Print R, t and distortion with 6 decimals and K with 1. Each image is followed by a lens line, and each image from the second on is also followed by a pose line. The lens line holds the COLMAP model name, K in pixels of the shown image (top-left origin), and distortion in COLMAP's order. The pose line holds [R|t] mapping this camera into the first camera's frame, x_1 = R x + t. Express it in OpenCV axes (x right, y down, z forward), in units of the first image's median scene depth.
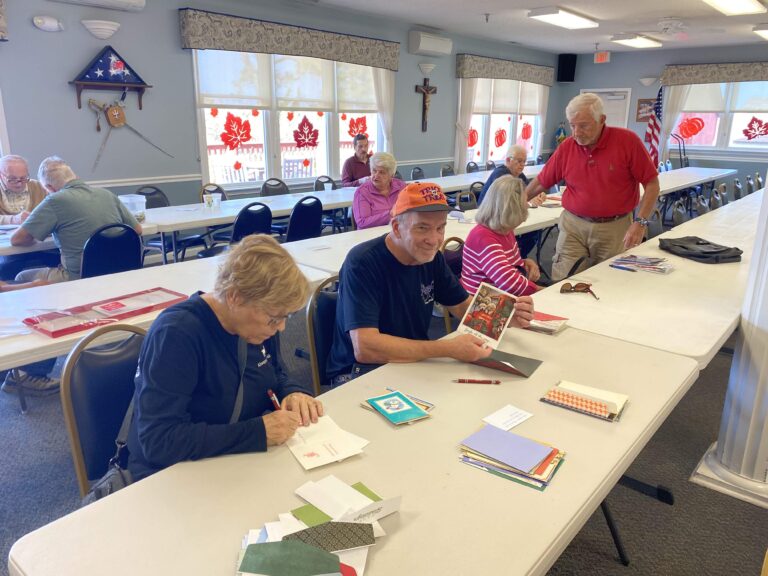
lens RADIAL K [[591.3, 0, 384.0], [0, 591.3, 288.0], [0, 0, 1]] dist [0.007856, 0.003217]
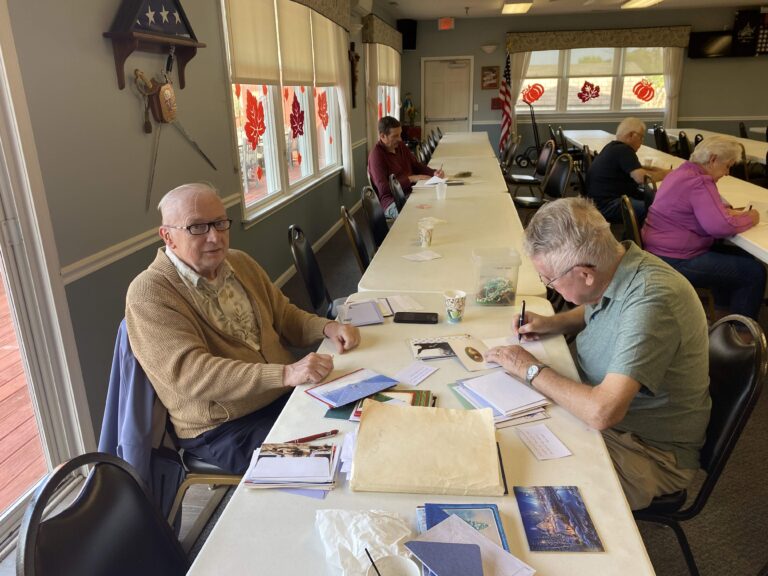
lens RADIAL K [[591.3, 0, 384.0], [0, 591.3, 288.0], [0, 0, 1]] dist [0.007856, 0.003217]
pose [[0.850119, -0.196727, 0.488463, -0.307429], [0.177352, 0.980367, 0.086177, -0.072962], [-0.495827, 0.013369, 0.868319, 0.236324]]
